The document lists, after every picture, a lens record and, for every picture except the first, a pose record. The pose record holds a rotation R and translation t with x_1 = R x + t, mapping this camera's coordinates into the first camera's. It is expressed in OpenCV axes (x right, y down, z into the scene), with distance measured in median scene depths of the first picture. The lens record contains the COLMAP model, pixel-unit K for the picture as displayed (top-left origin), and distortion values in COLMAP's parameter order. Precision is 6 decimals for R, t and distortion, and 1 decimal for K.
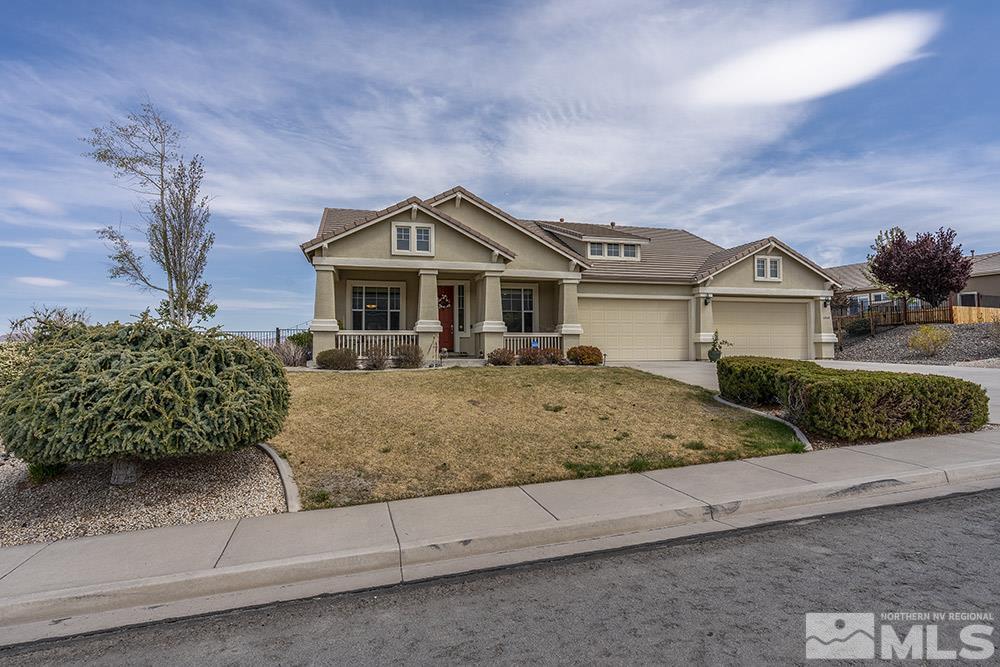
lens RADIAL K [[538.0, 0, 500.0], [0, 538.0, 333.5], [0, 0, 1]] dist [-0.003018, -0.000064]
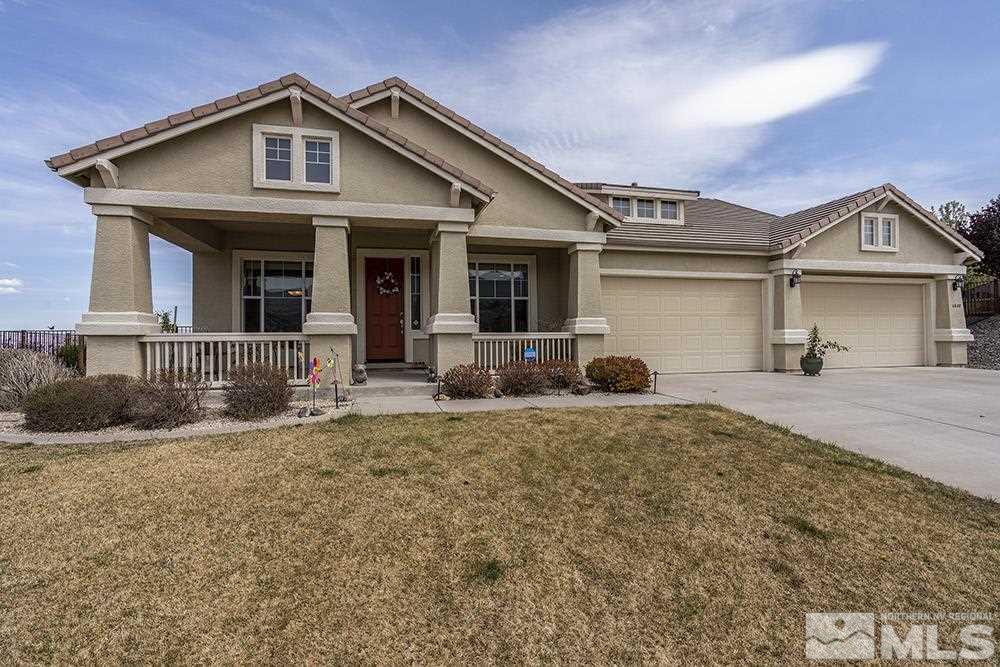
lens RADIAL K [[452.5, 0, 497.8], [0, 452.5, 326.1], [0, 0, 1]] dist [-0.004586, -0.000067]
pose [[0.999826, -0.005258, -0.017885, 0.037164], [0.005360, 0.999970, 0.005673, -0.011368], [0.017855, -0.005768, 0.999824, 0.489136]]
